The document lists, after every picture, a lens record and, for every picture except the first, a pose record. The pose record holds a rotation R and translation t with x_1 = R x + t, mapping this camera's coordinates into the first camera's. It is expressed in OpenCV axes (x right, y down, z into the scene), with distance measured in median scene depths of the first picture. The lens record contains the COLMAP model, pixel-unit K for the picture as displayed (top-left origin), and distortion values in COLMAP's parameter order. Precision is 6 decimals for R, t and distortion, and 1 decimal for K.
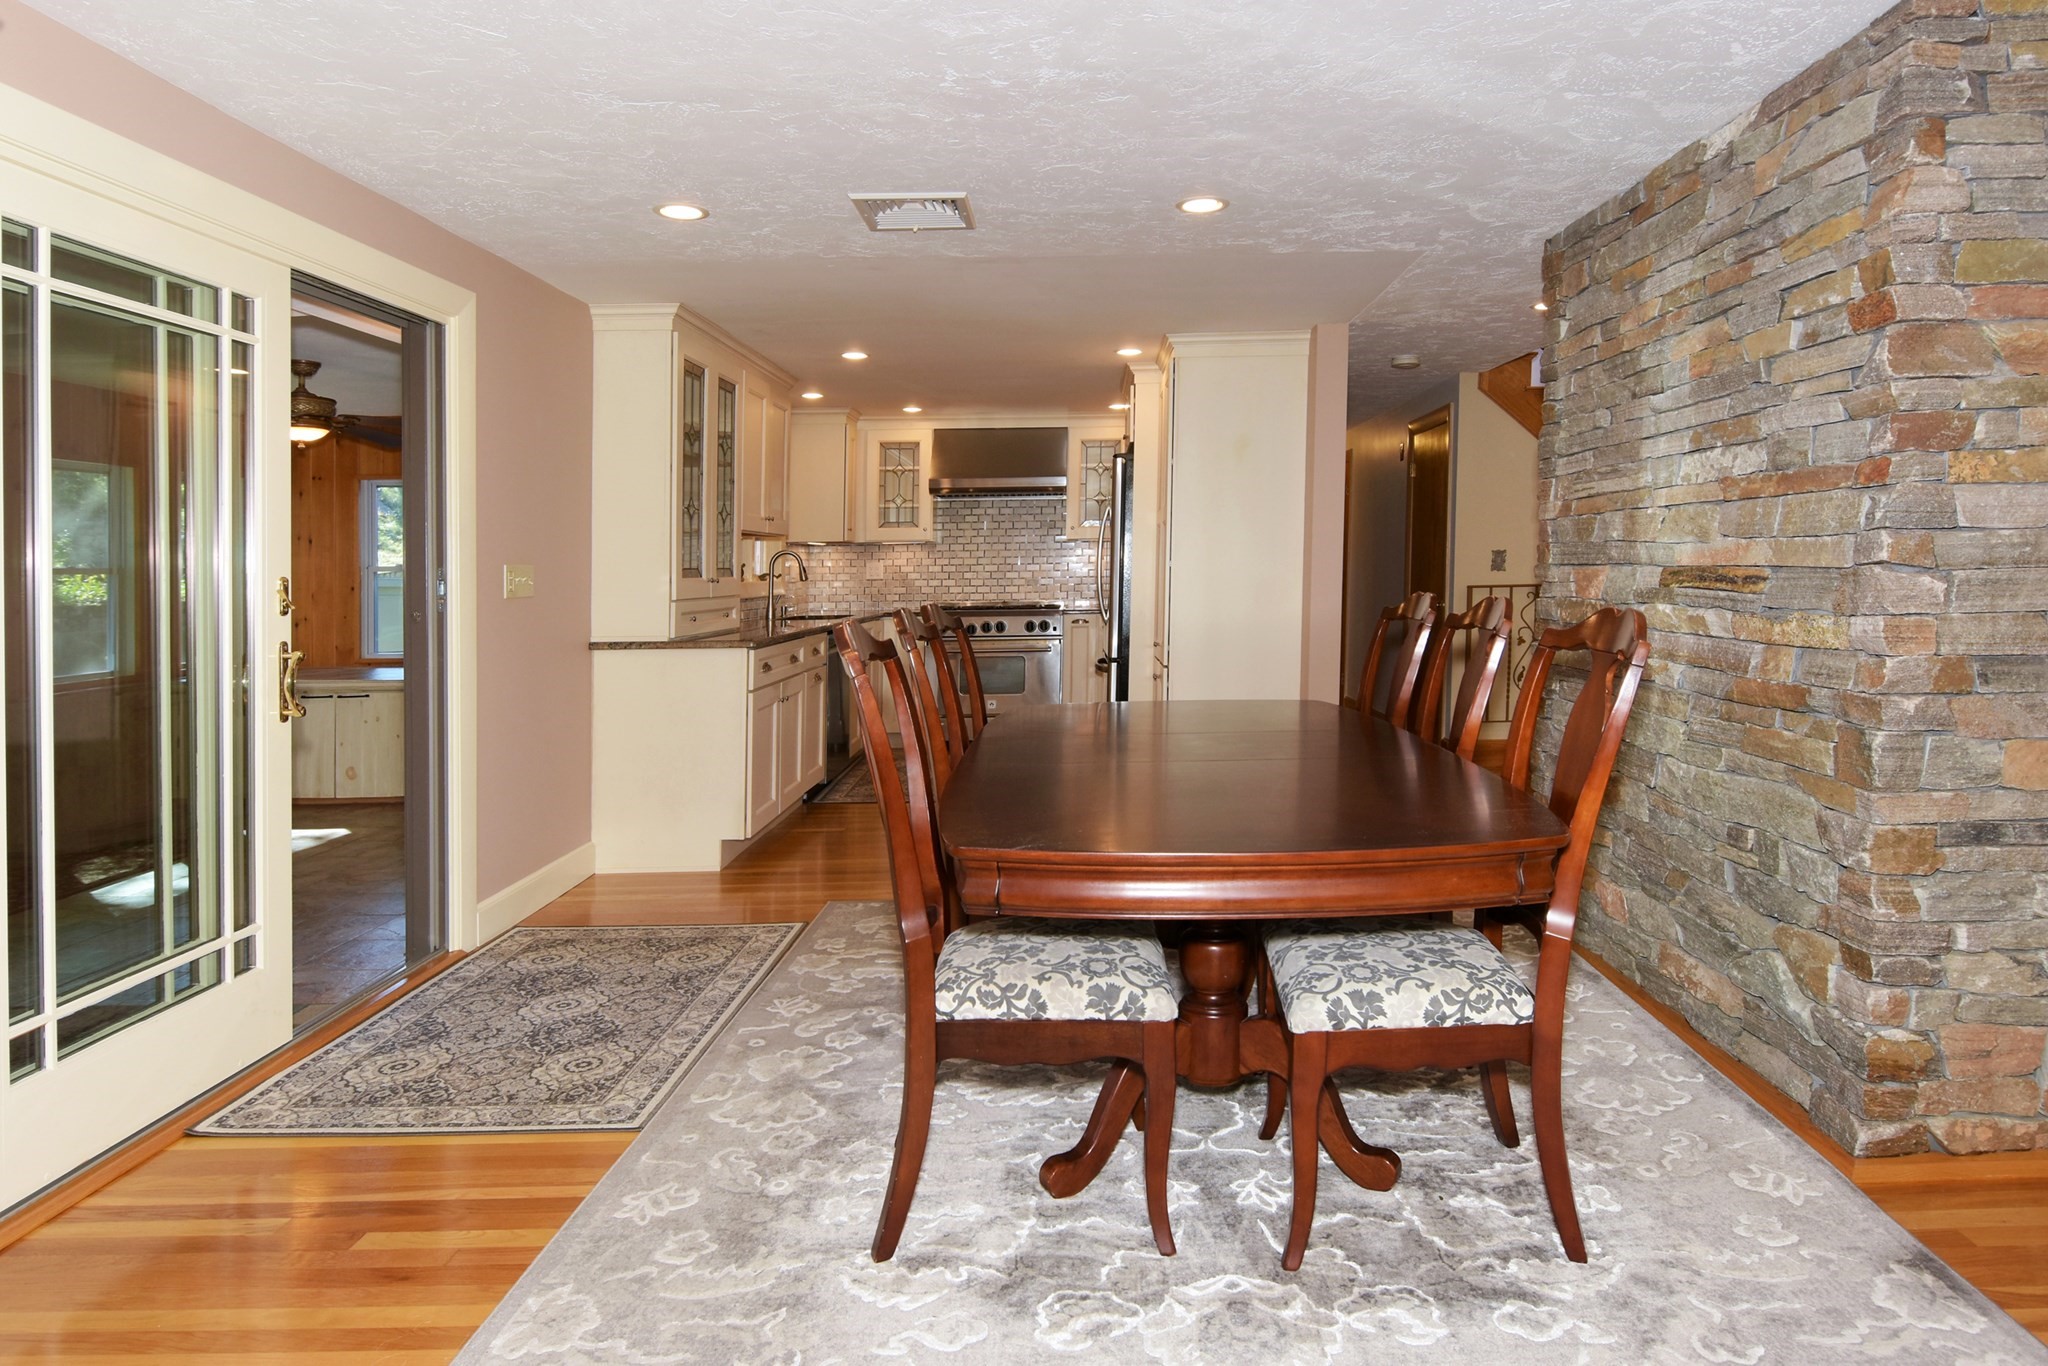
lens RADIAL K [[1263.5, 0, 1086.4], [0, 1263.5, 587.8], [0, 0, 1]] dist [0.024106, -0.019083]
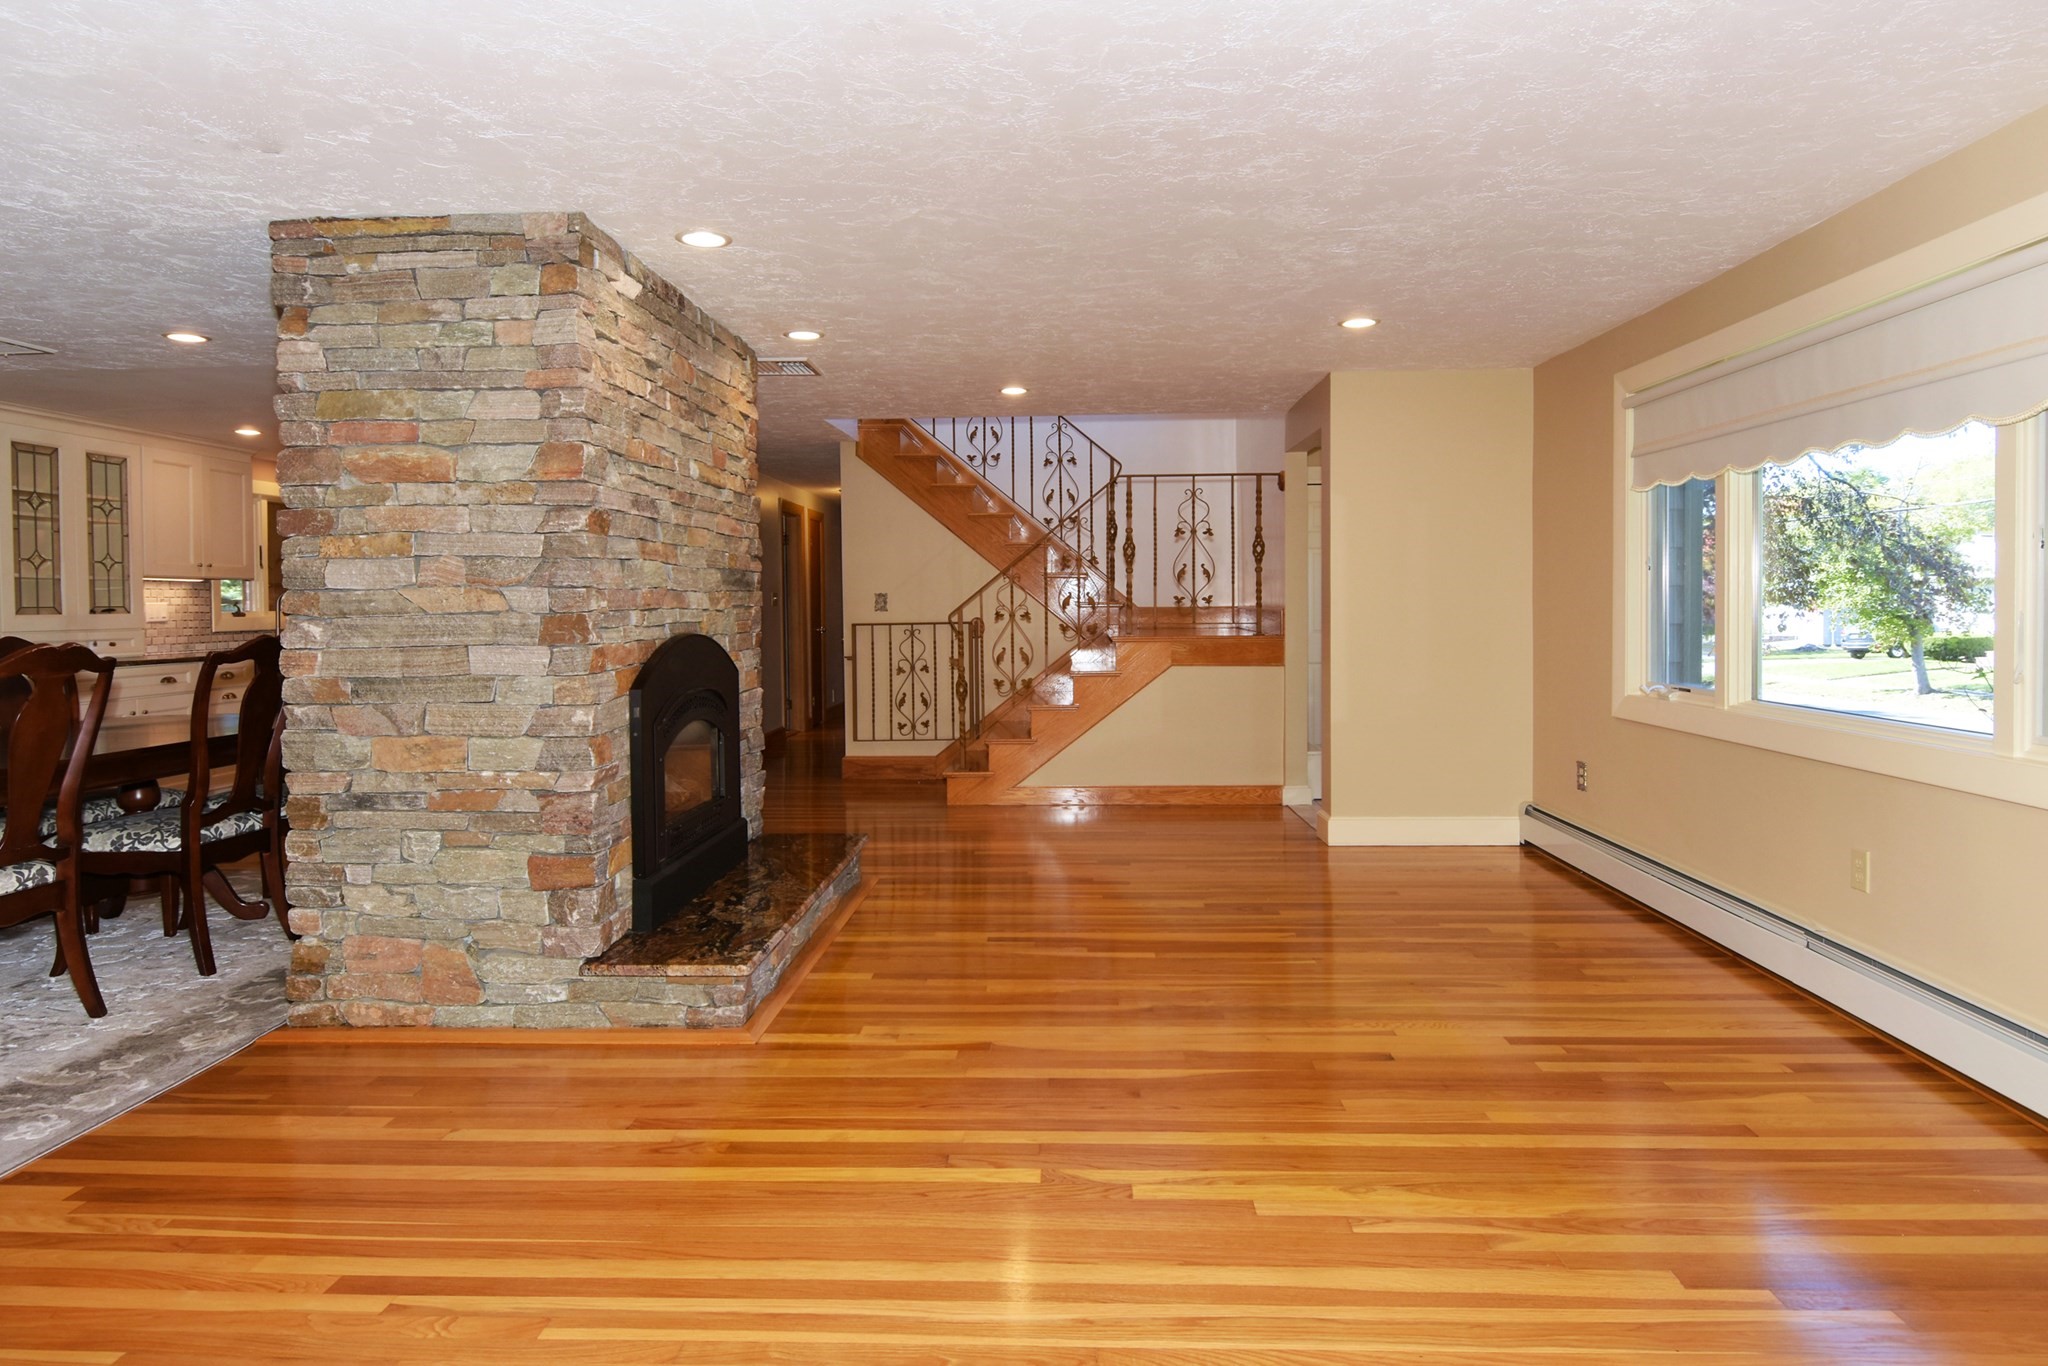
lens RADIAL K [[1263.5, 0, 1061.5], [0, 1263.5, 624.1], [0, 0, 1]] dist [0.024106, -0.019083]
pose [[0.998645, 0.003877, -0.051900, 1.525076], [-0.003768, 0.999990, 0.002204, -0.013787], [0.051908, -0.002006, 0.998650, -0.380003]]
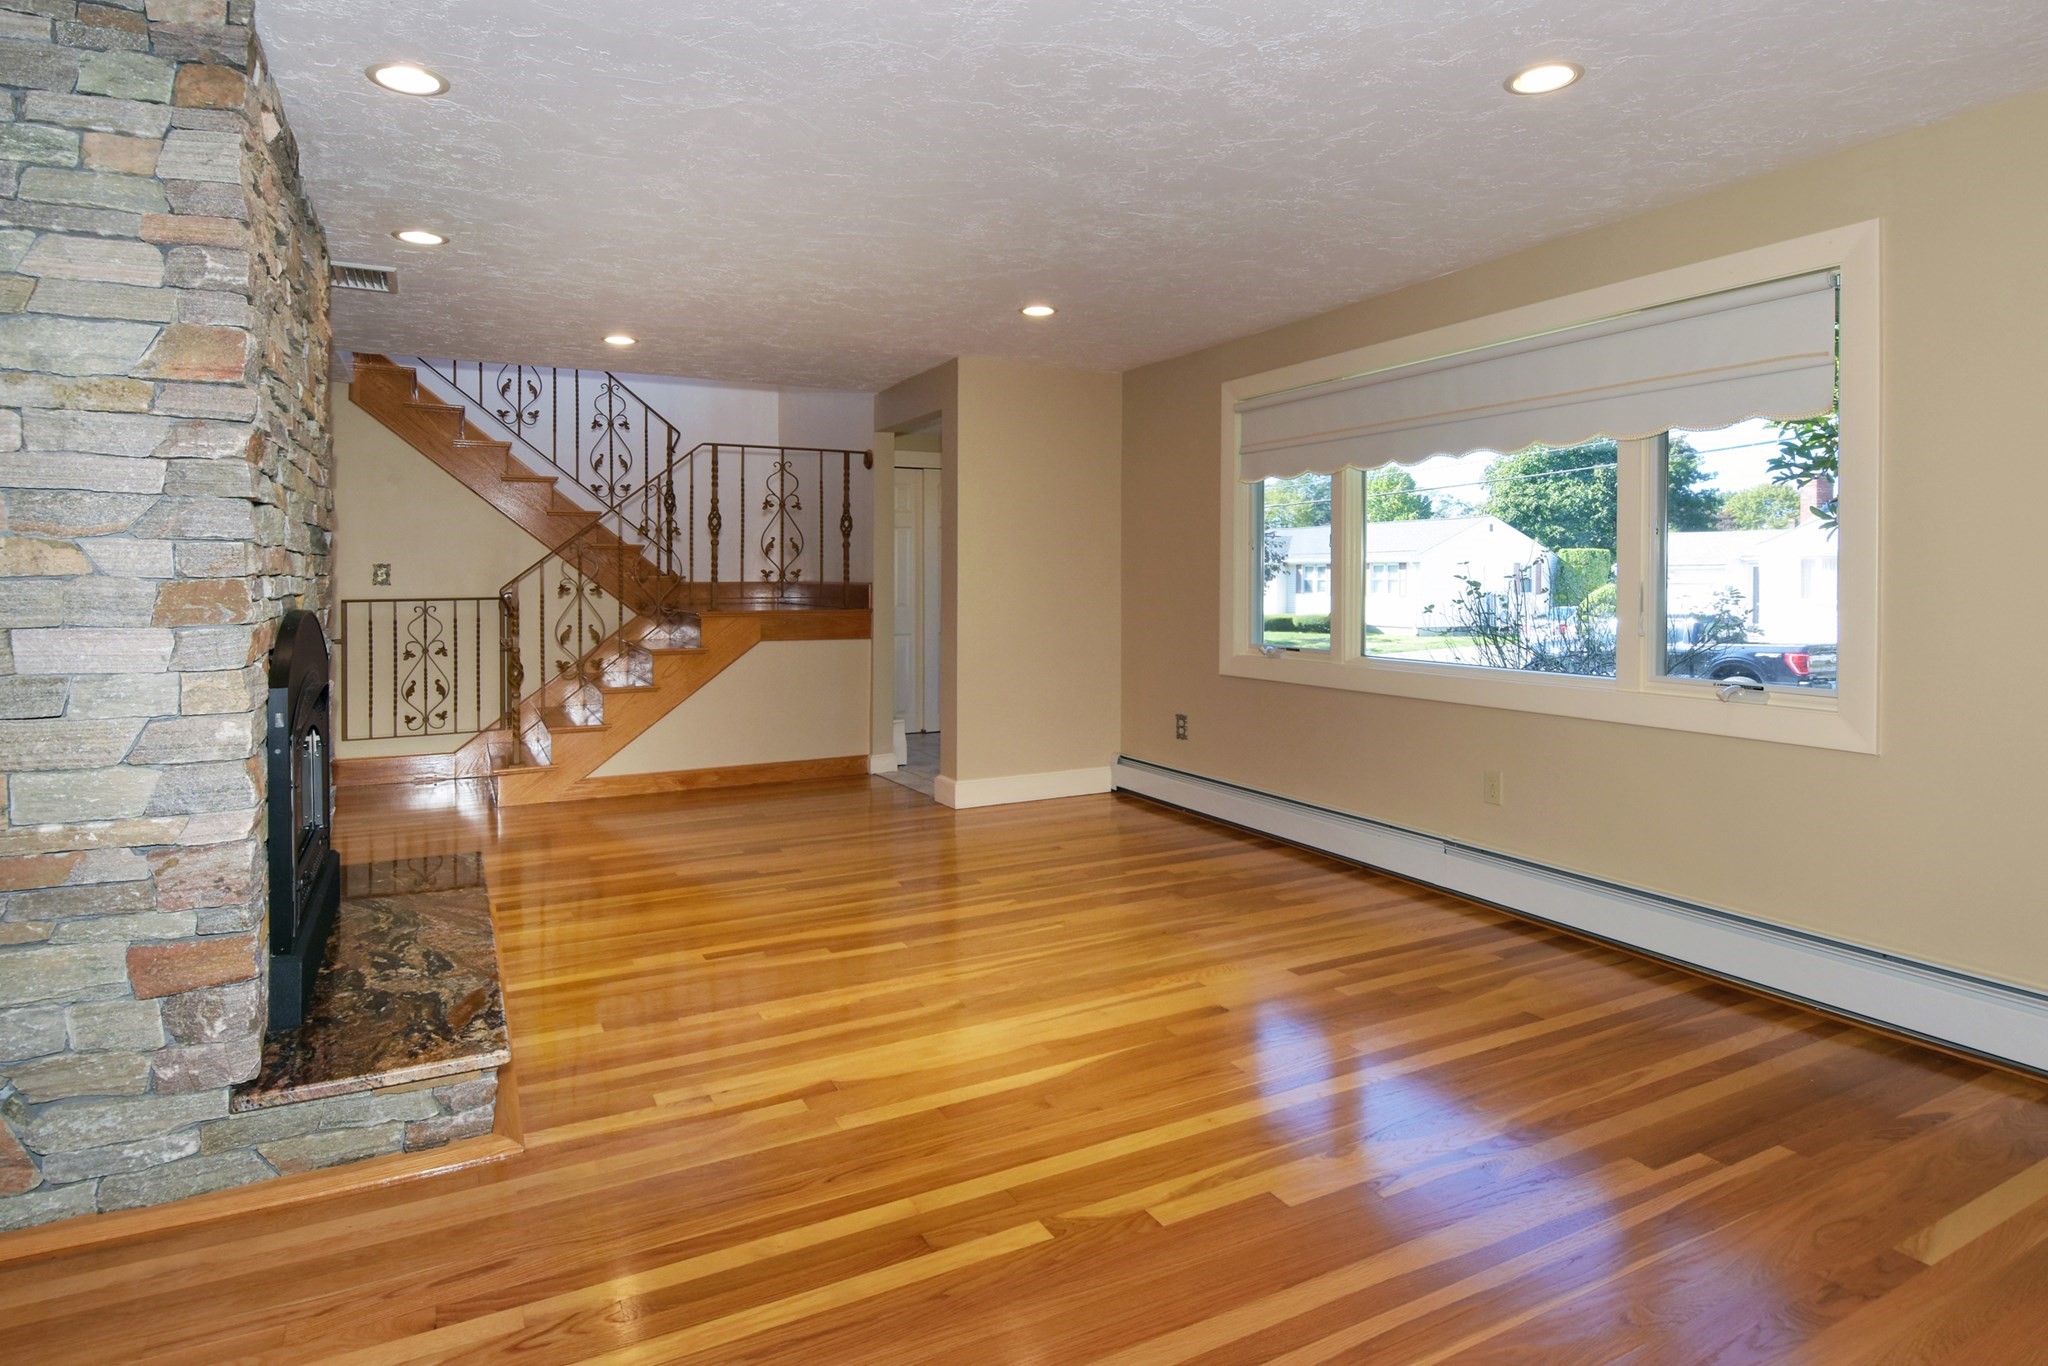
lens RADIAL K [[1131.8, 0, 1095.6], [0, 1131.8, 573.6], [0, 0, 1]] dist [0.019456, -0.021328]
pose [[0.881856, 0.010869, 0.471394, 1.100583], [0.000176, 0.999727, -0.023381, -0.004264], [-0.471519, 0.020702, 0.881613, -0.077381]]
